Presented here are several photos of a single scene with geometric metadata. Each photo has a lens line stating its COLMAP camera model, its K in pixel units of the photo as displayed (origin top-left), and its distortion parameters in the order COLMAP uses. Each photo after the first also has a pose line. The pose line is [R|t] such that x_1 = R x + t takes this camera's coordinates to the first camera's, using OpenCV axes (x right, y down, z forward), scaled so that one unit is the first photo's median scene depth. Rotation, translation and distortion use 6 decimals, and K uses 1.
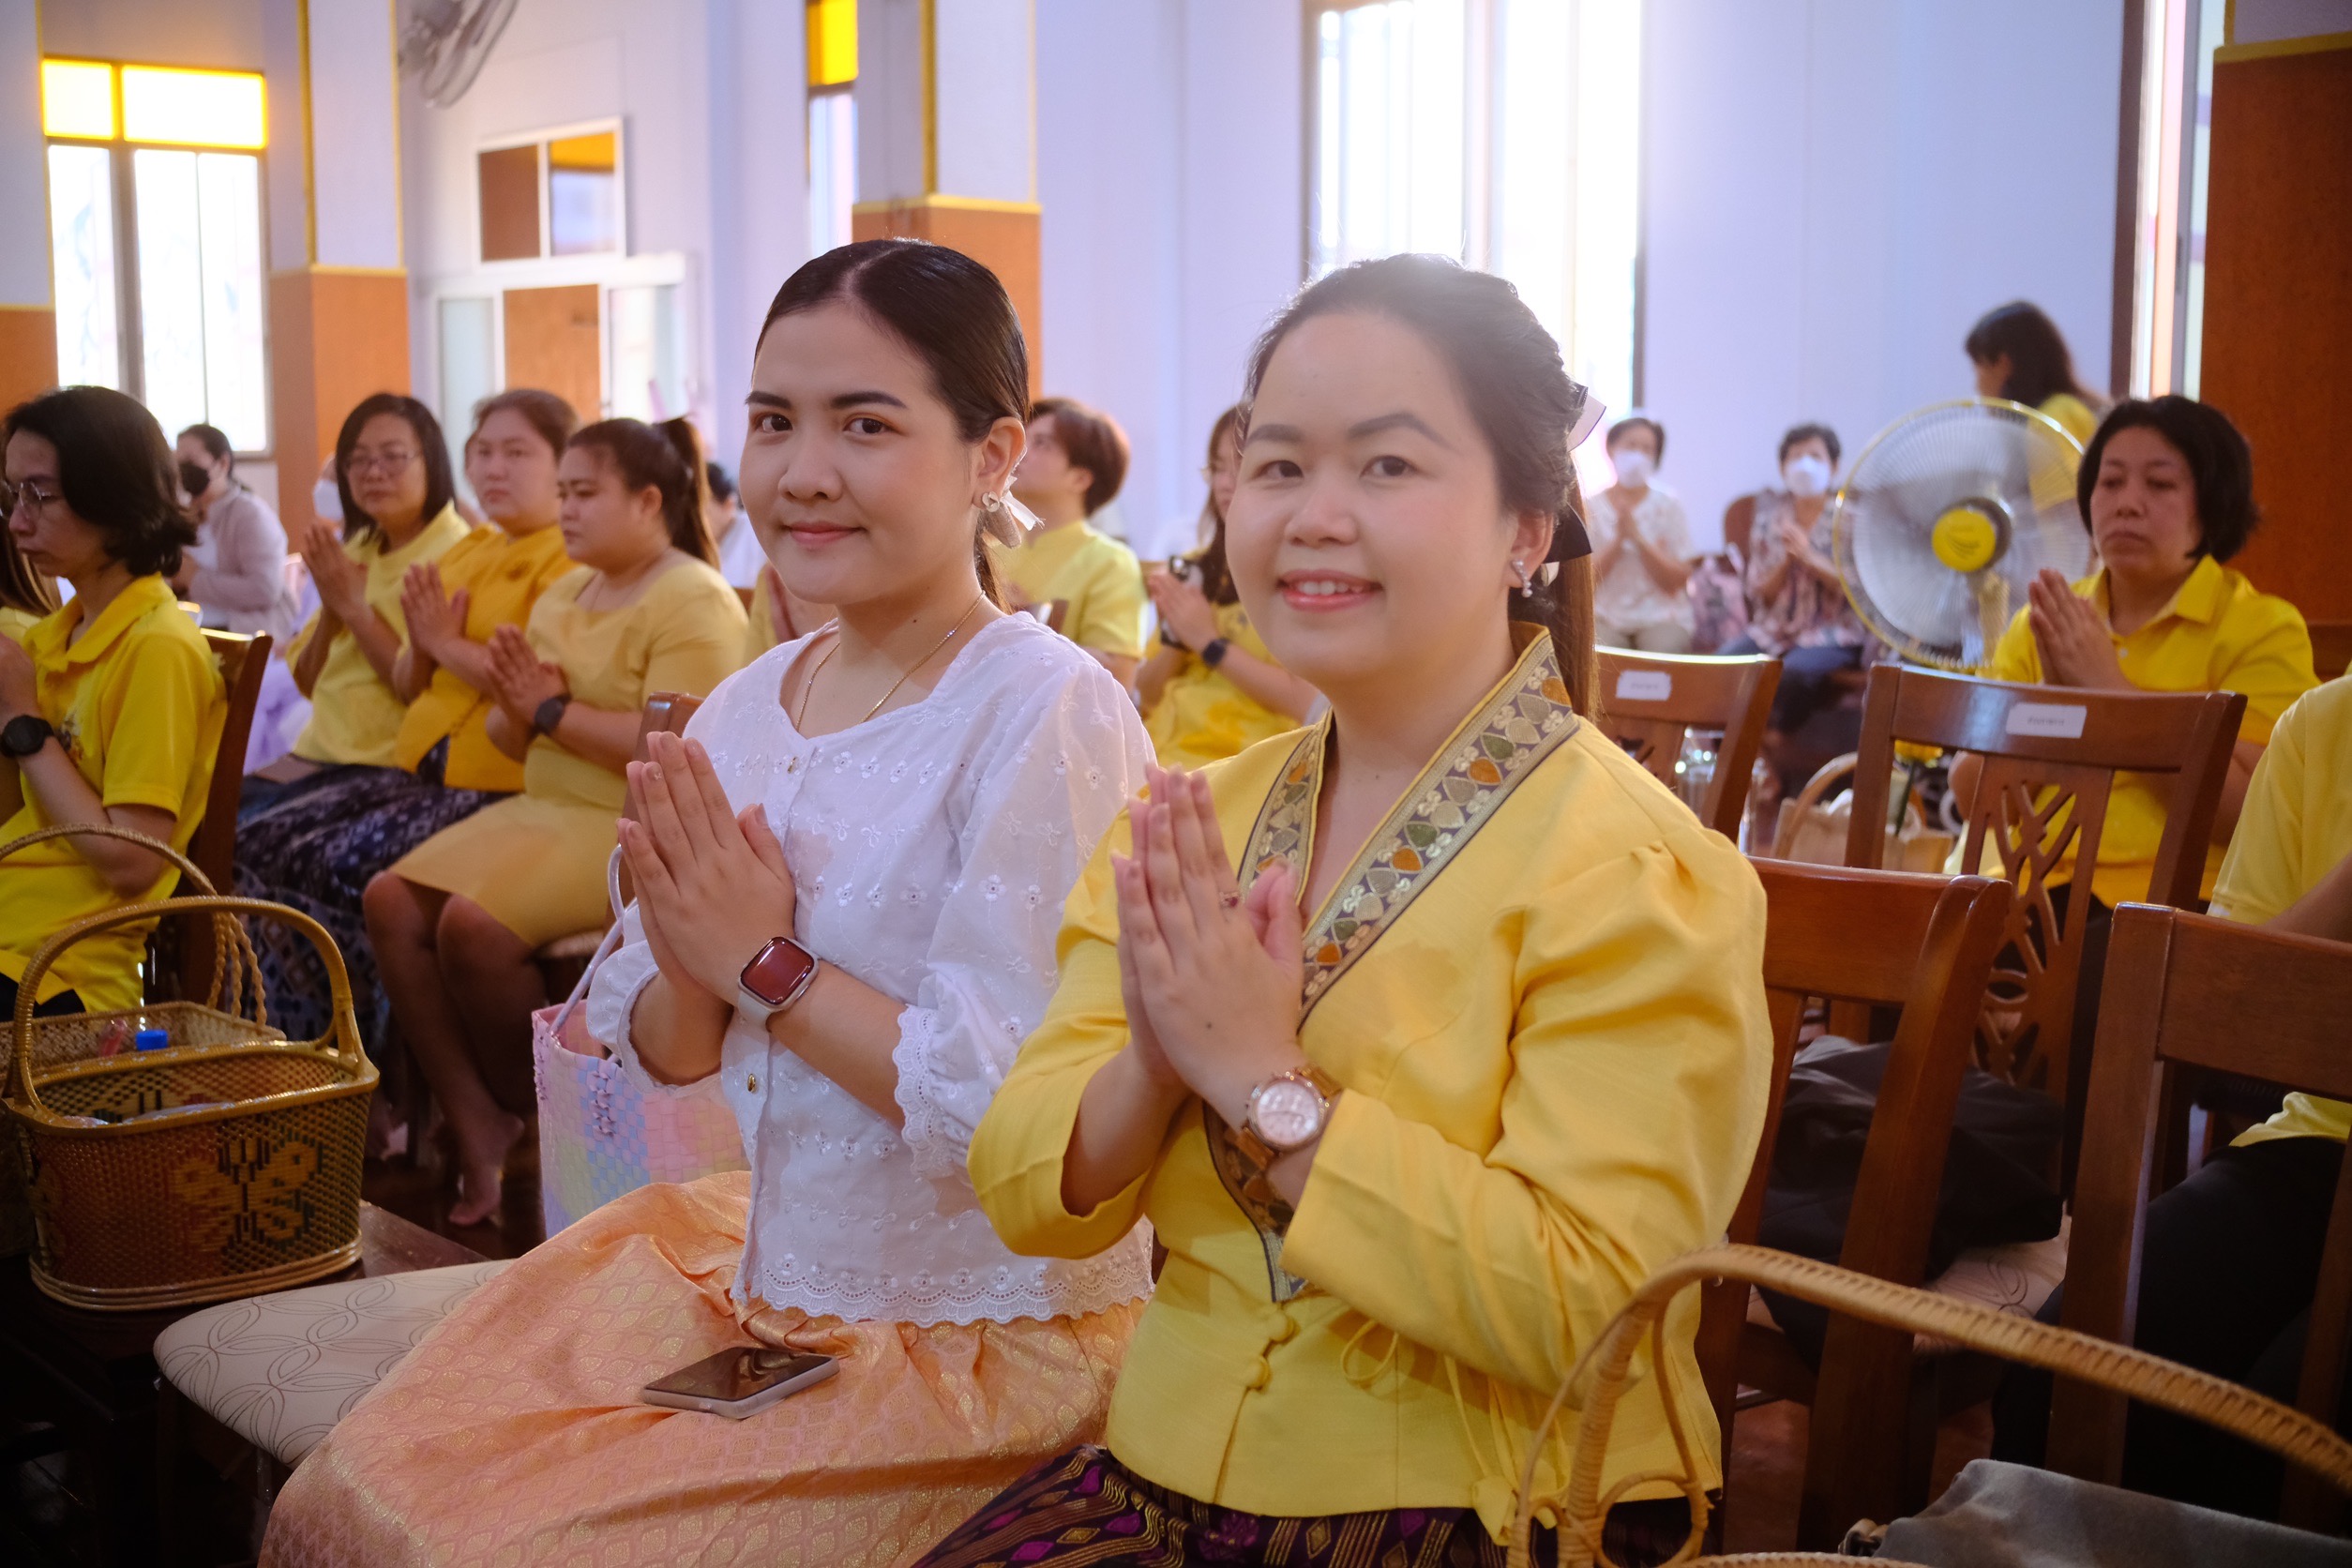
lens RADIAL K [[2822.8, 0, 1179.7], [0, 2822.8, 834.3], [0, 0, 1]] dist [0.017861, -0.015942]
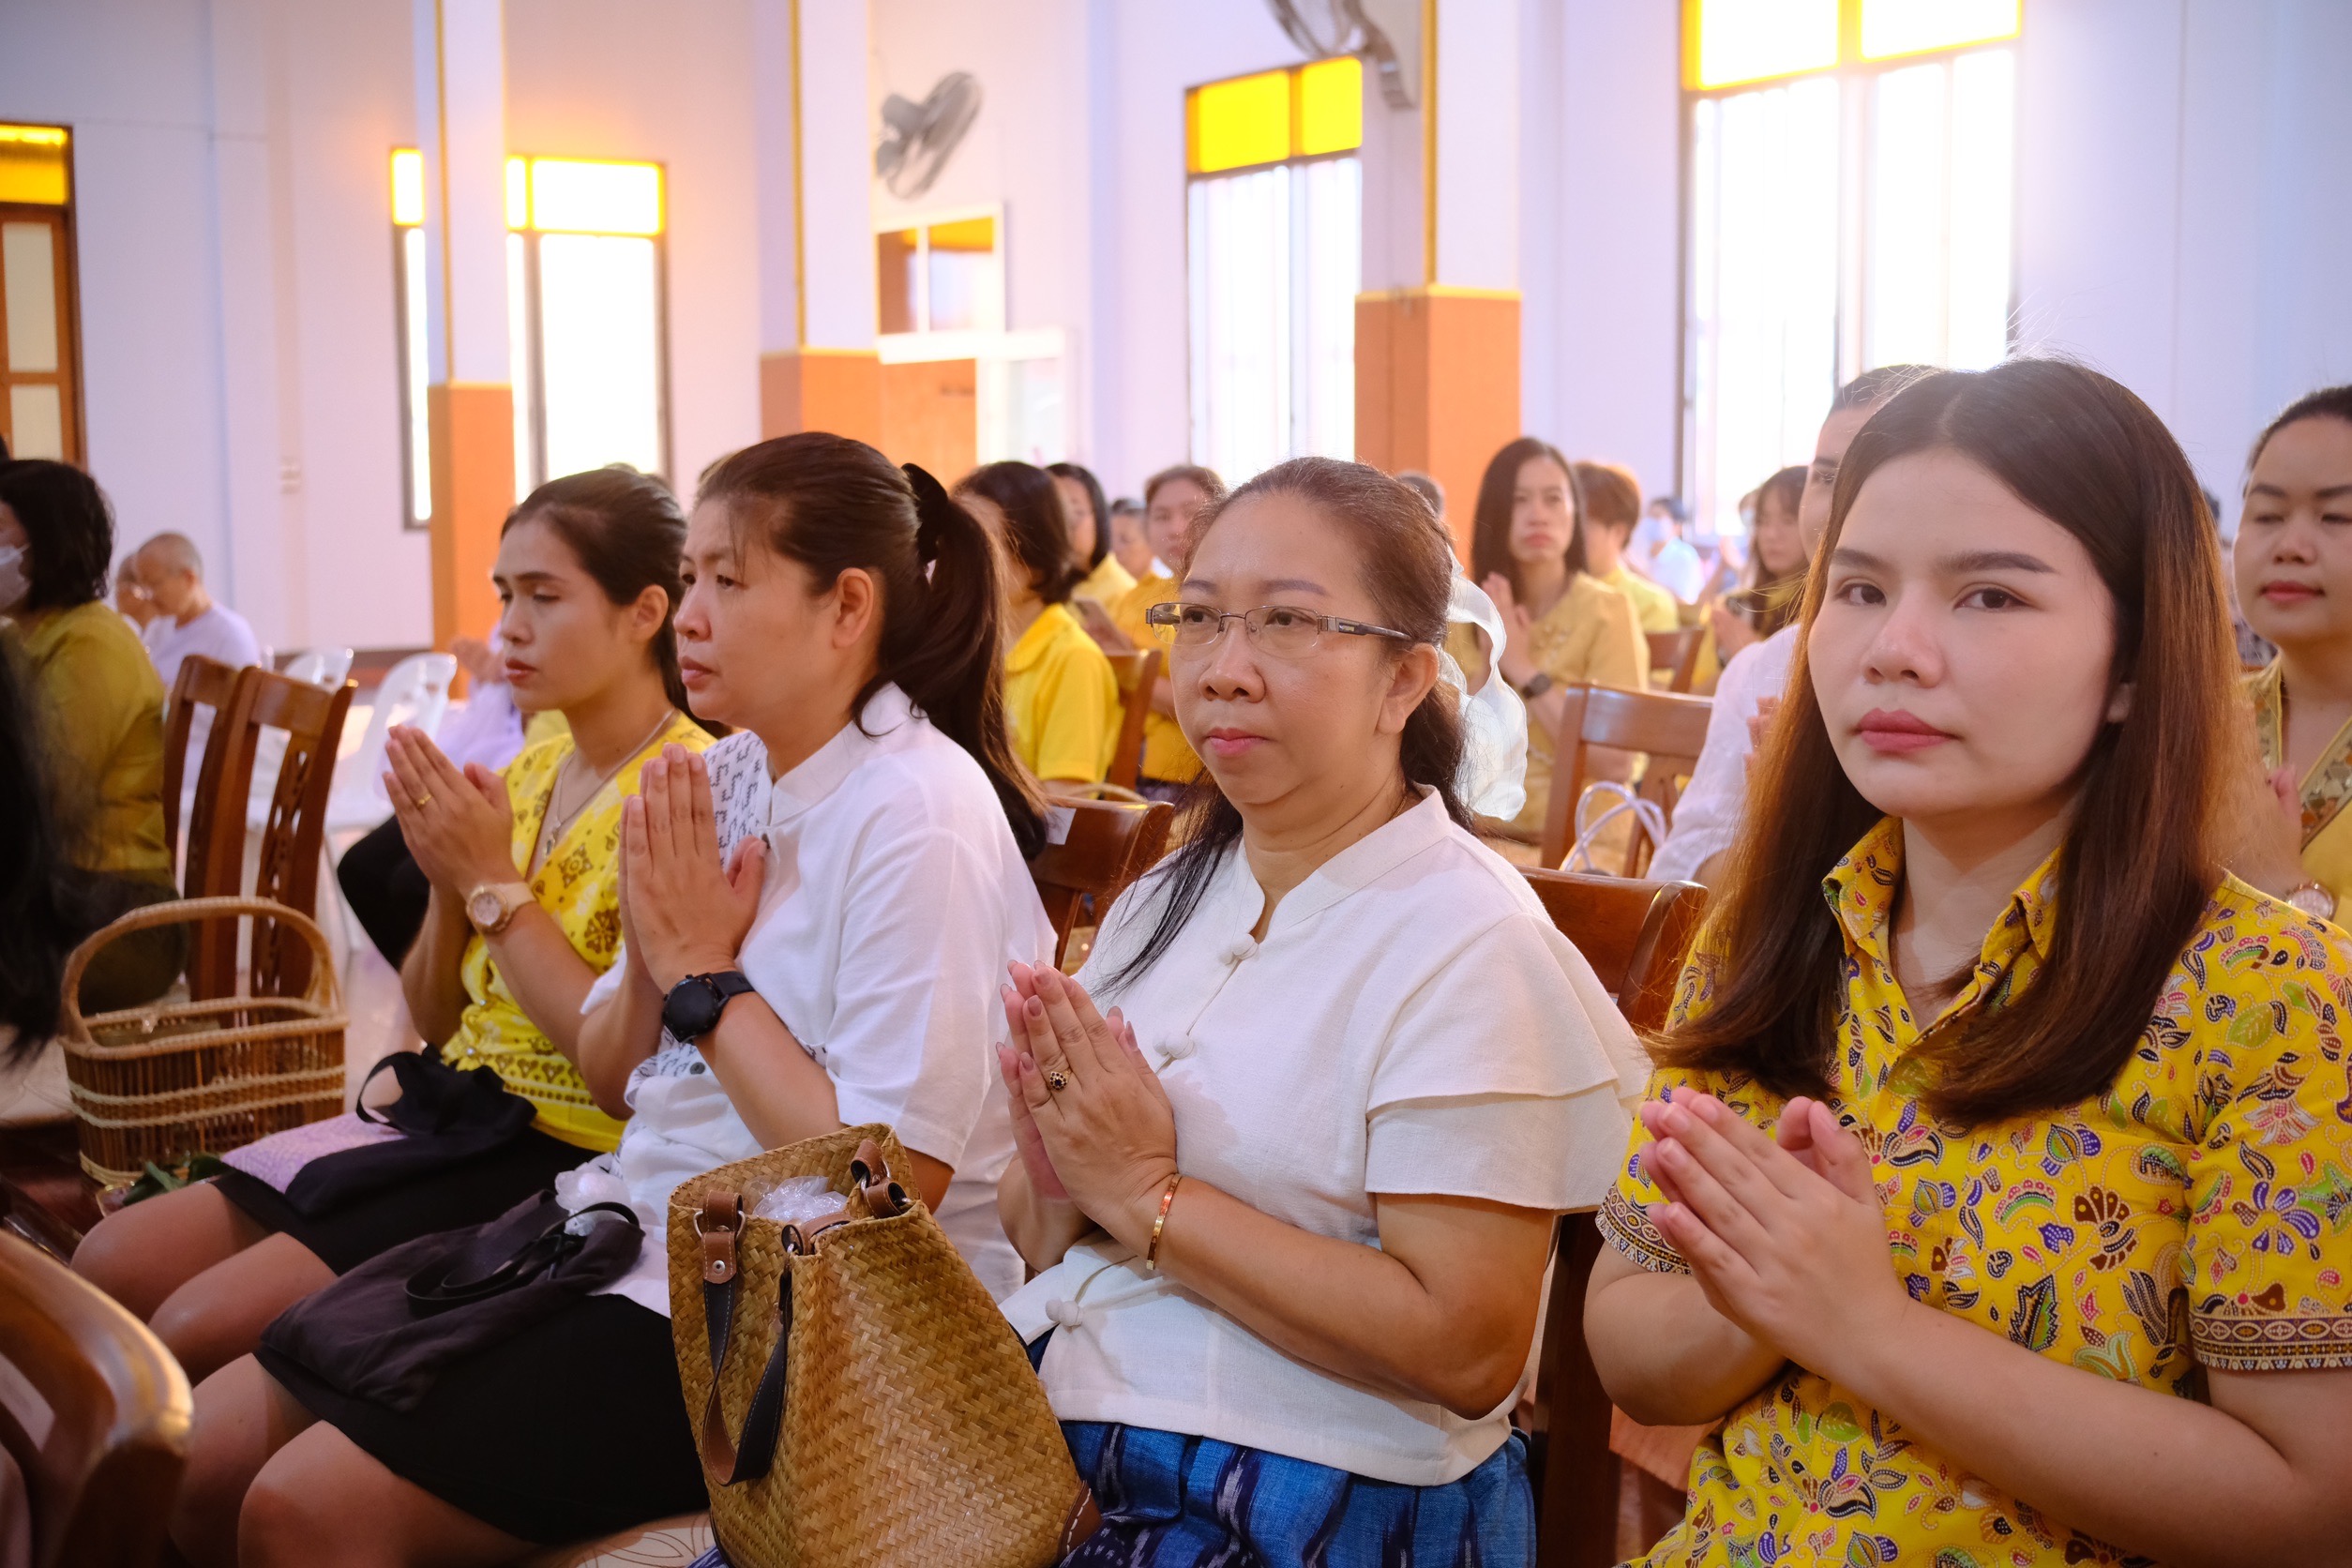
lens RADIAL K [[2822.8, 0, 1179.7], [0, 2822.8, 834.3], [0, 0, 1]] dist [0.017861, -0.015942]
pose [[0.996316, 0.008992, -0.085279, -0.062040], [-0.010870, 0.999708, -0.021577, 0.012916], [0.085061, 0.022424, 0.996123, -0.090046]]
